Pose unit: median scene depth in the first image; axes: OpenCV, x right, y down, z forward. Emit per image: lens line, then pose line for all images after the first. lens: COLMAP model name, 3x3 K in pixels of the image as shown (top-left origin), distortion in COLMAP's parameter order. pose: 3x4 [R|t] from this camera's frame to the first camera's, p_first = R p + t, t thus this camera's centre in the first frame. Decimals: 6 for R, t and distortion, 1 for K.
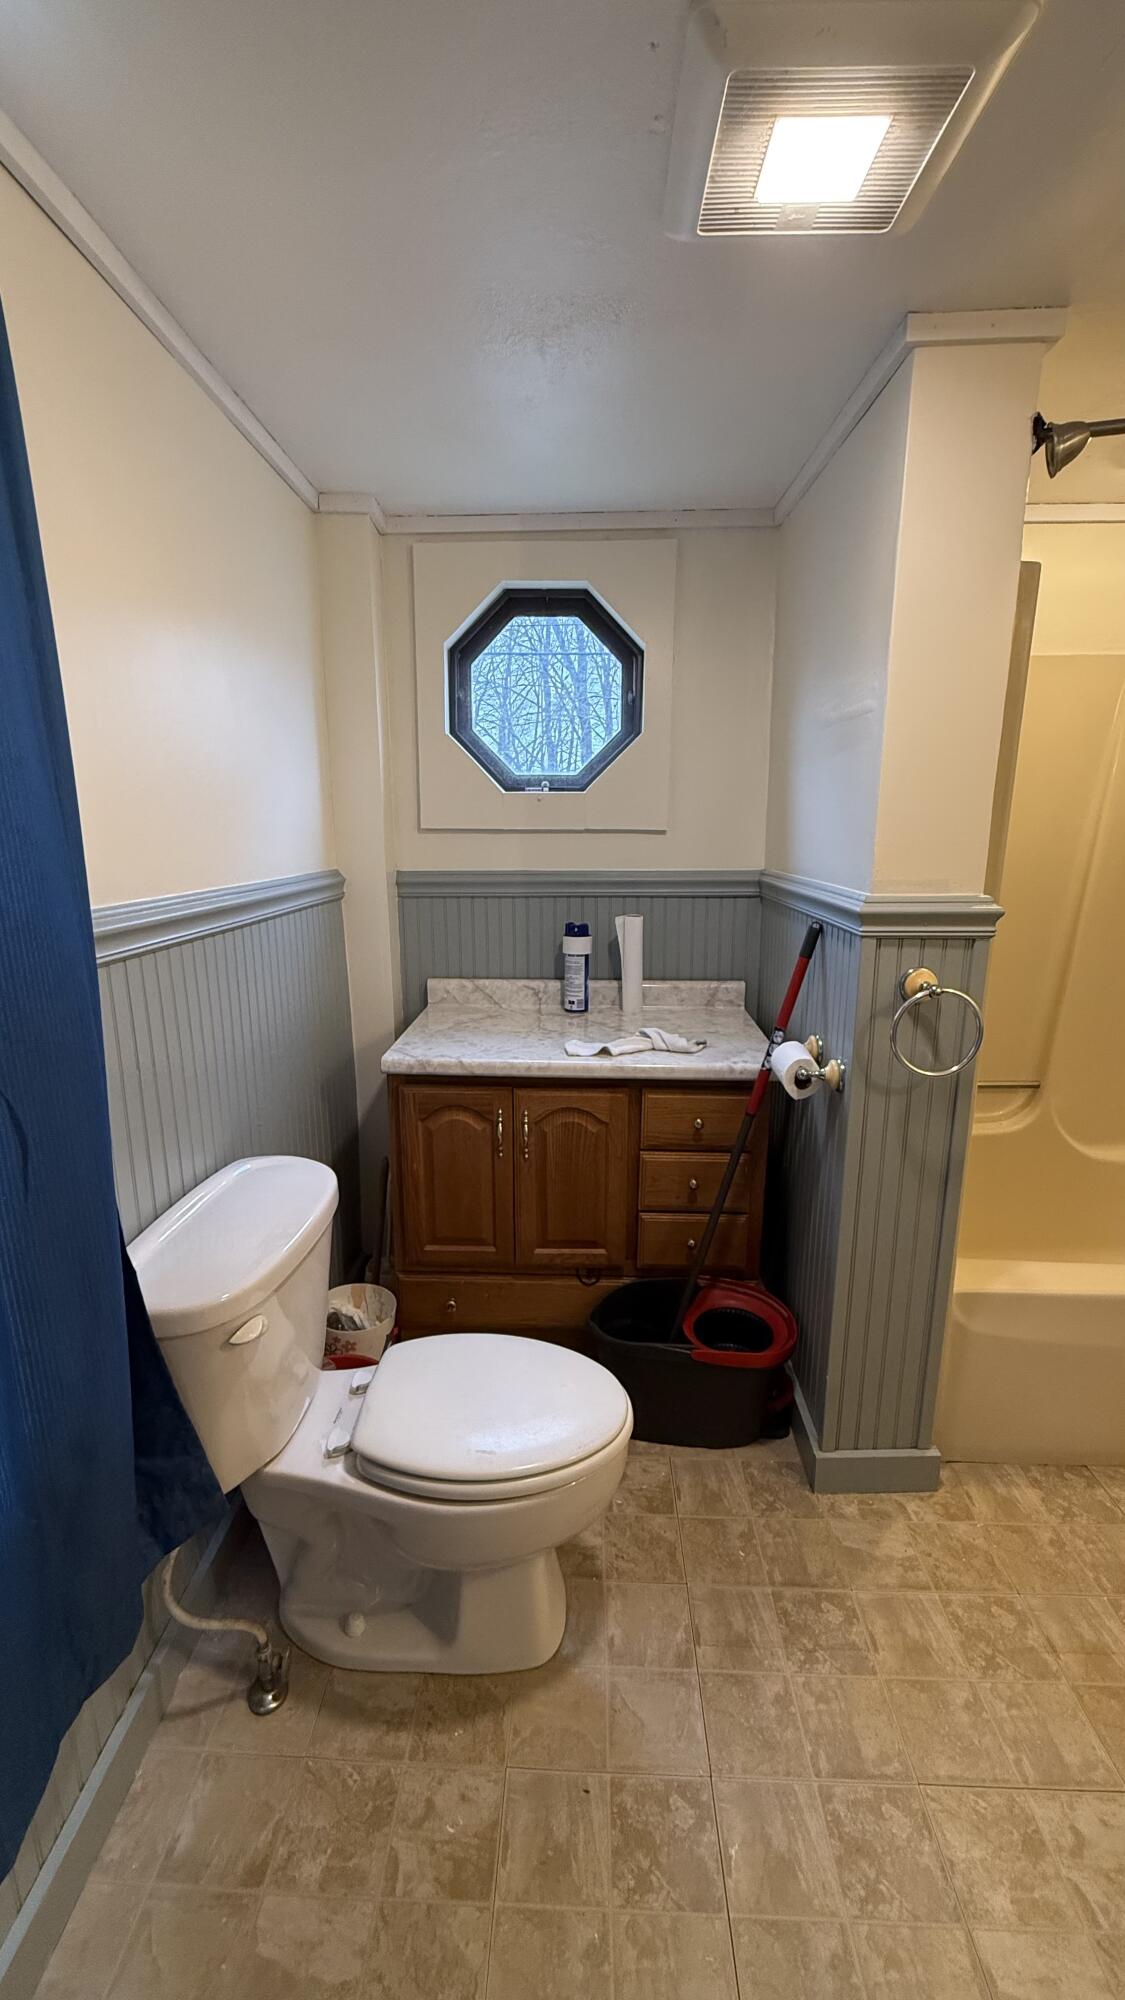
lens RADIAL K [[796.2, 0, 565.5], [0, 796.2, 993.1], [0, 0, 1]] dist [0.000349, 0.000248]
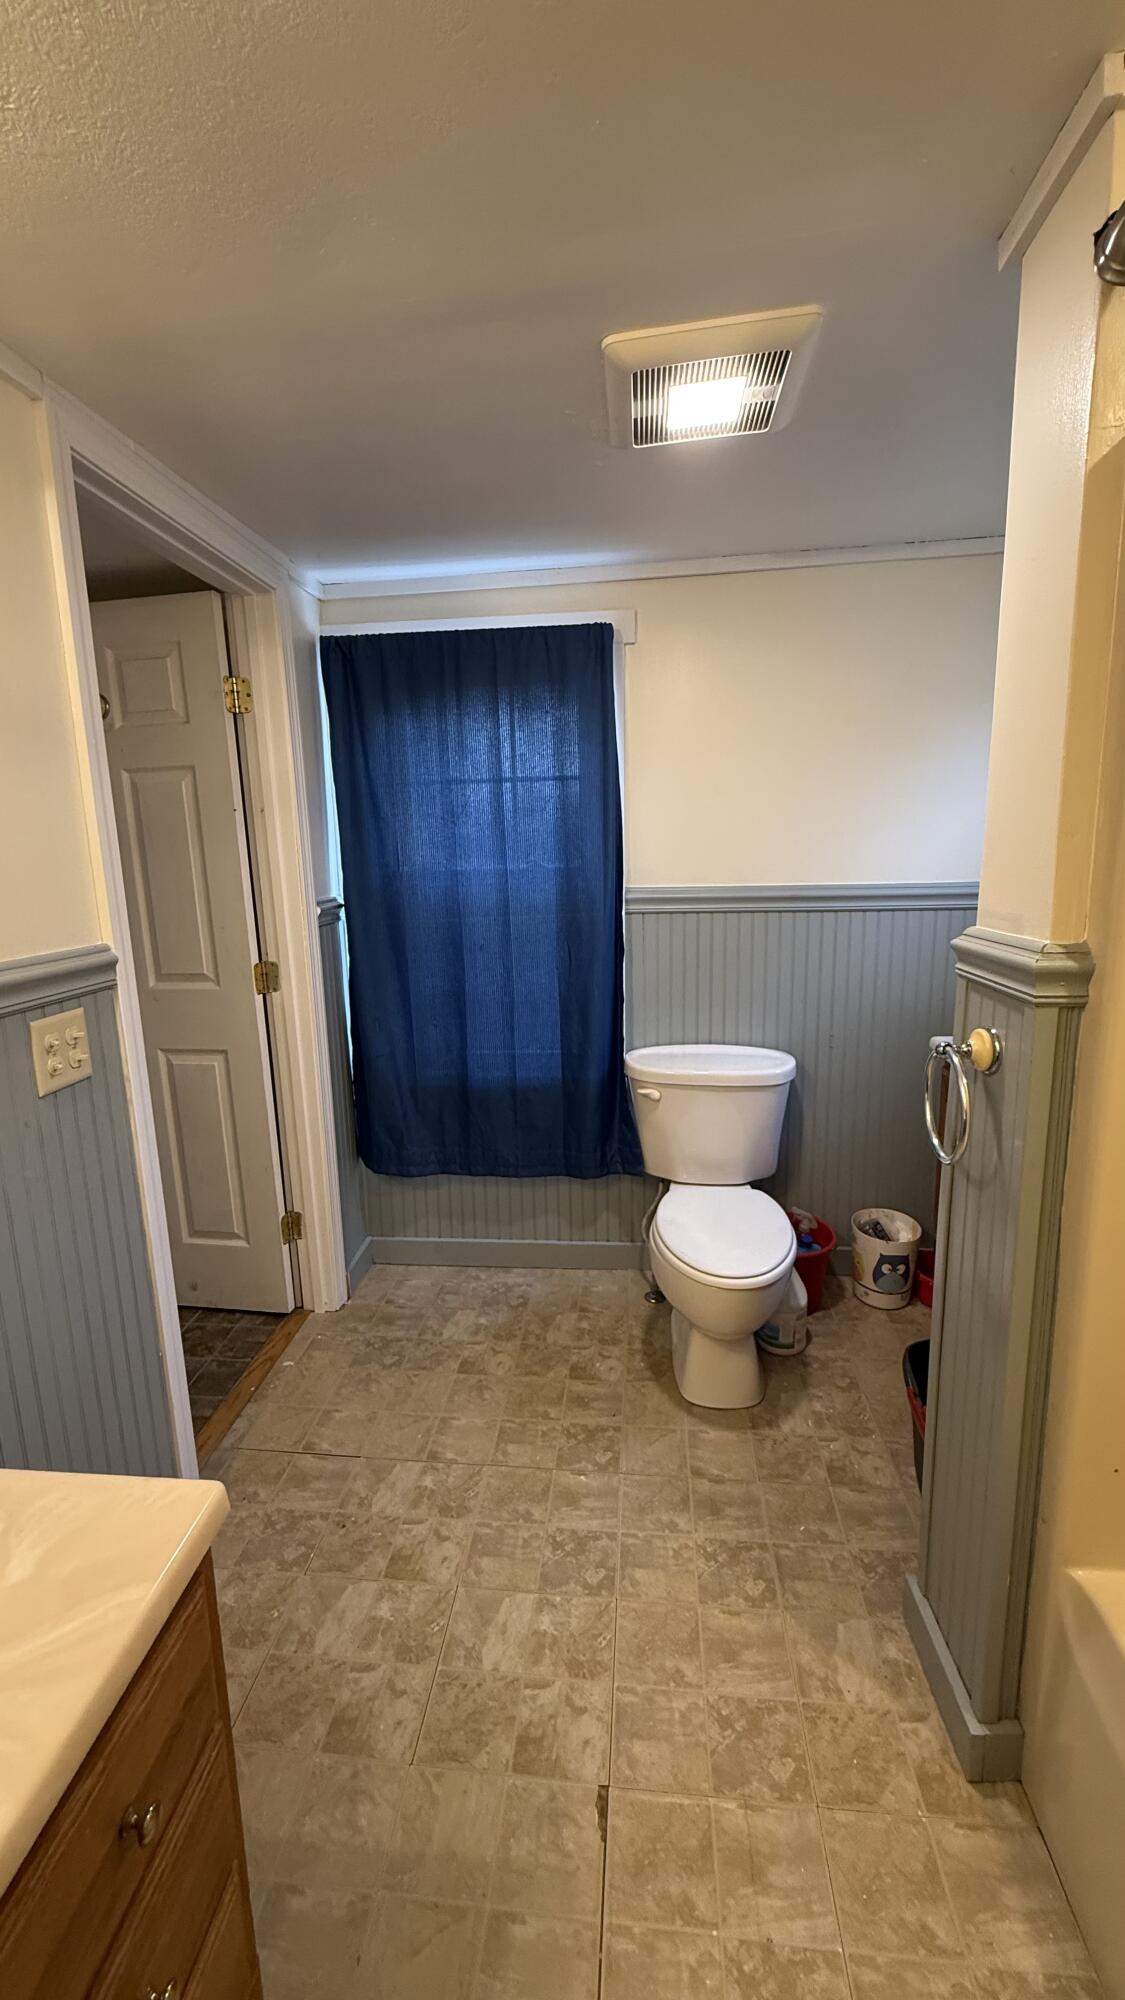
lens RADIAL K [[796.2, 0, 570.7], [0, 796.2, 1010.4], [0, 0, 1]] dist [0.000349, 0.000248]
pose [[-0.072820, 0.193857, -0.978323, 1.190572], [-0.178398, 0.962576, 0.204015, -0.130137], [0.981260, 0.189387, -0.035511, 0.622847]]
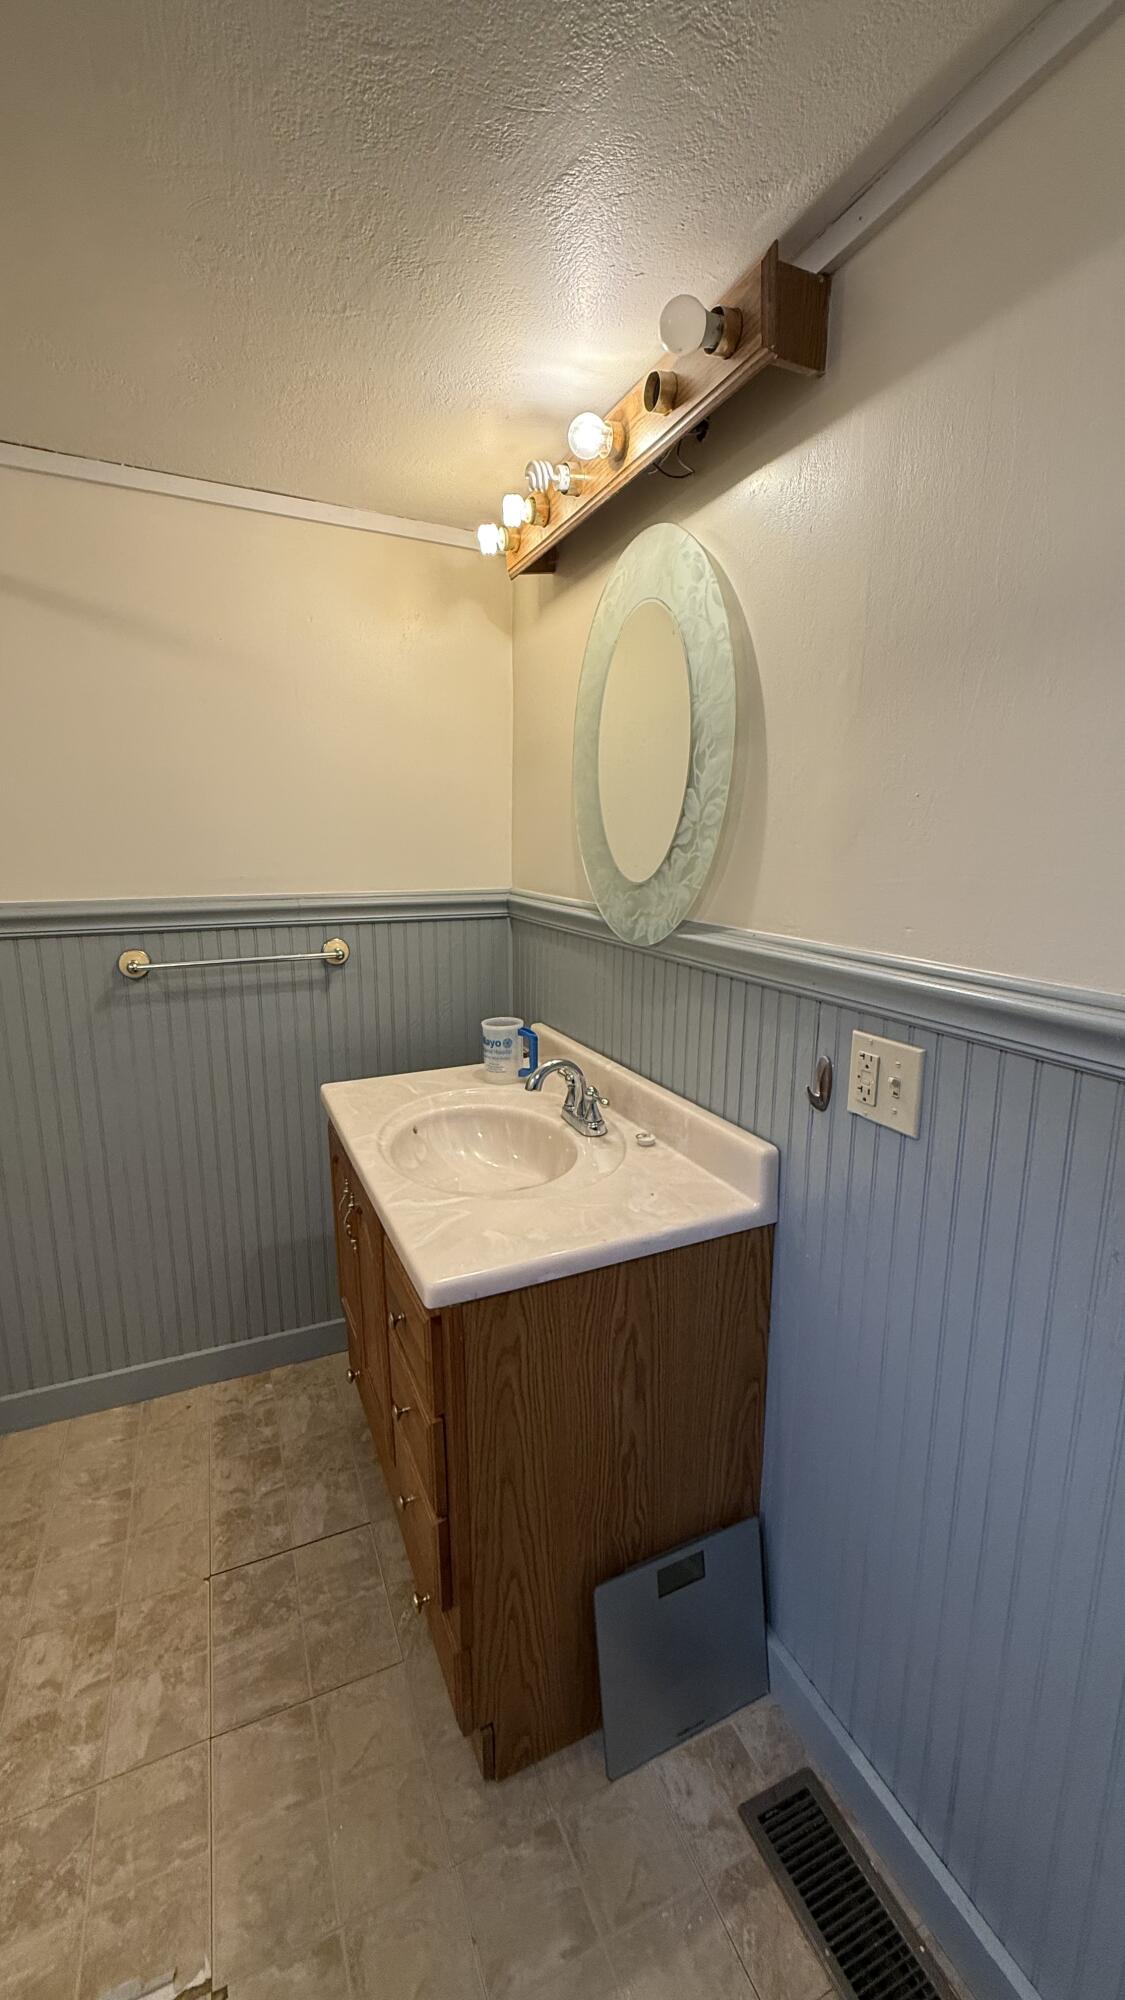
lens RADIAL K [[796.2, 0, 559.2], [0, 796.2, 997.9], [0, 0, 1]] dist [0.000349, 0.000248]
pose [[-0.421773, -0.178871, 0.888883, 0.171636], [0.190711, 0.940916, 0.279833, -0.099936], [-0.886418, 0.287546, -0.362740, 0.442477]]
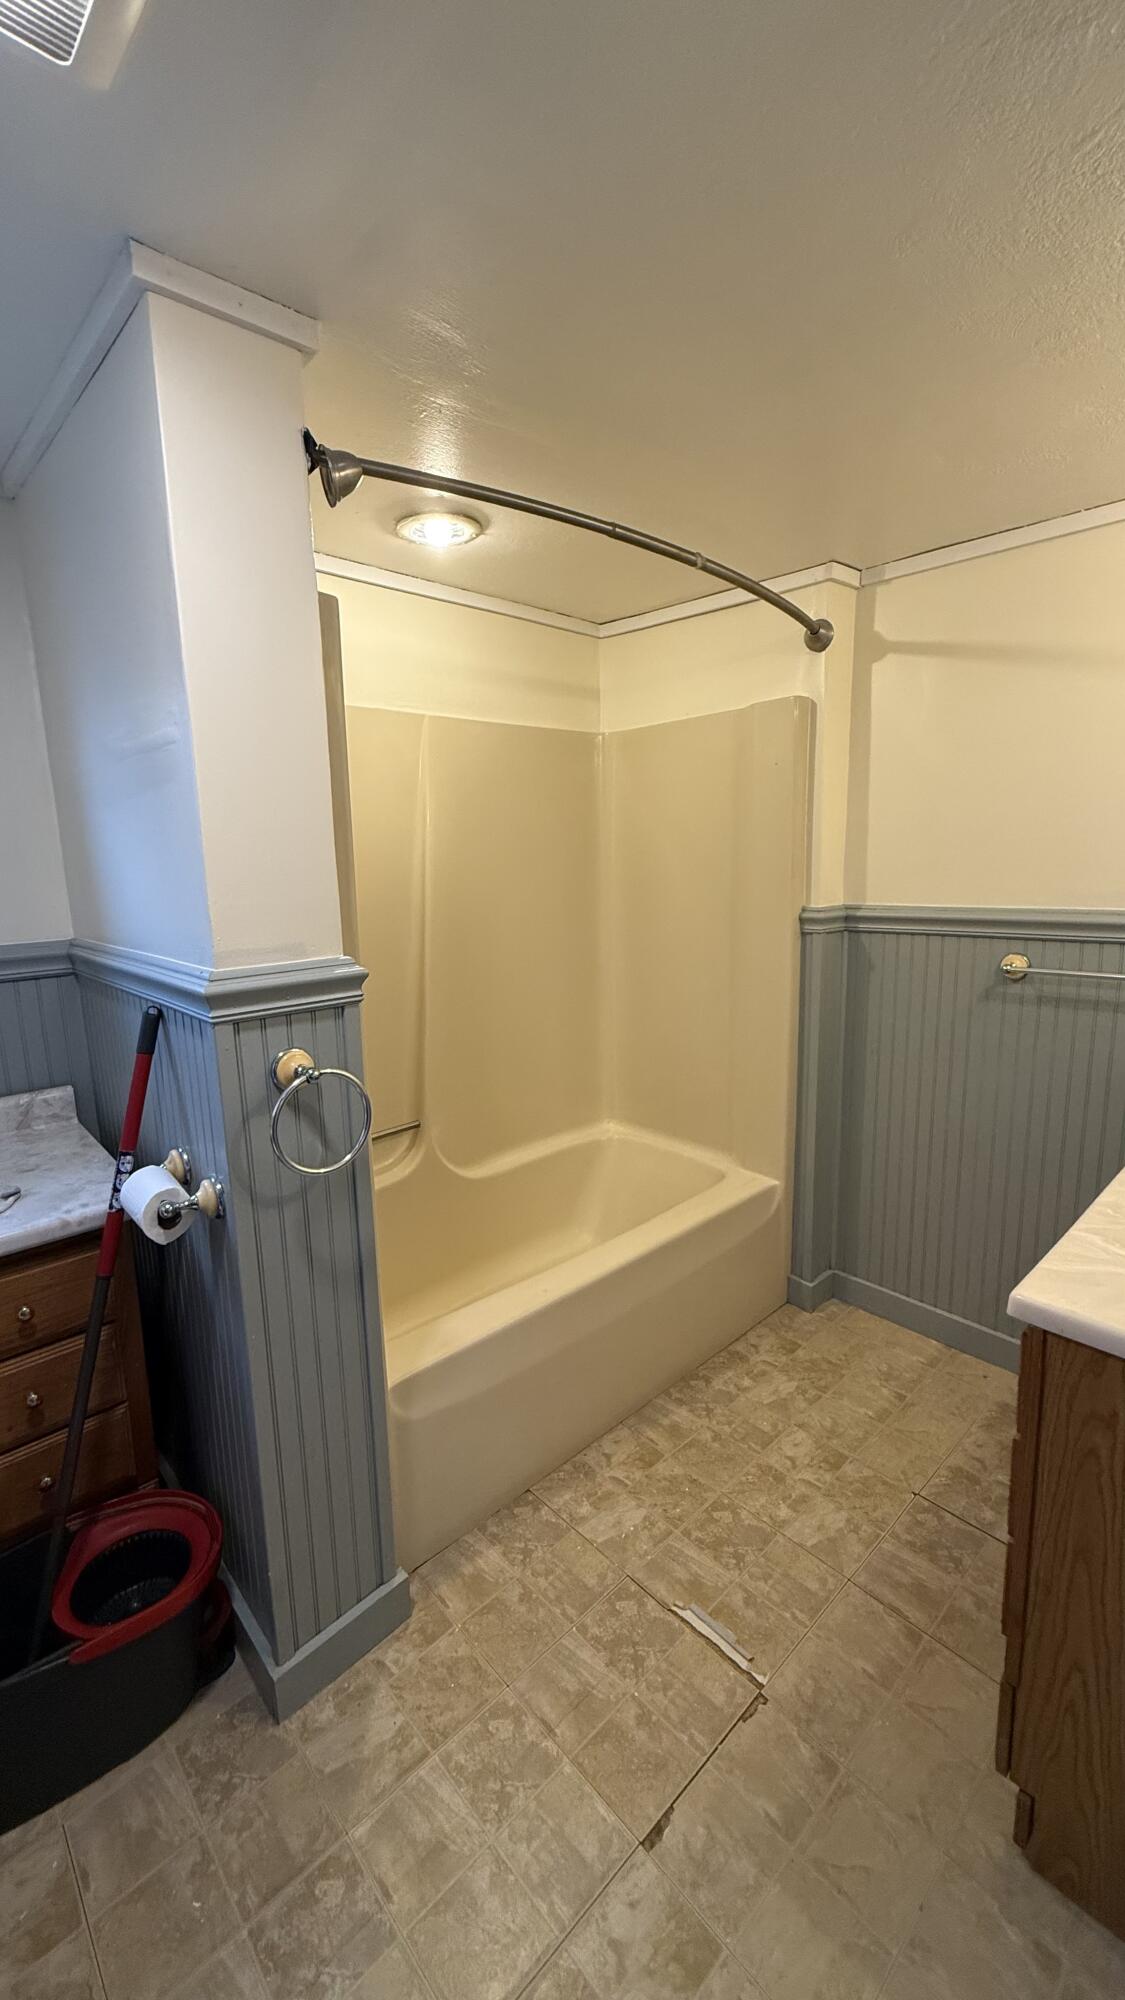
lens RADIAL K [[796.2, 0, 561.4], [0, 796.2, 995.9], [0, 0, 1]] dist [0.000349, 0.000248]
pose [[0.717415, -0.137228, 0.682996, 0.082915], [0.170138, 0.985232, 0.019241, -0.054334], [-0.675551, 0.102400, 0.730168, 0.184562]]
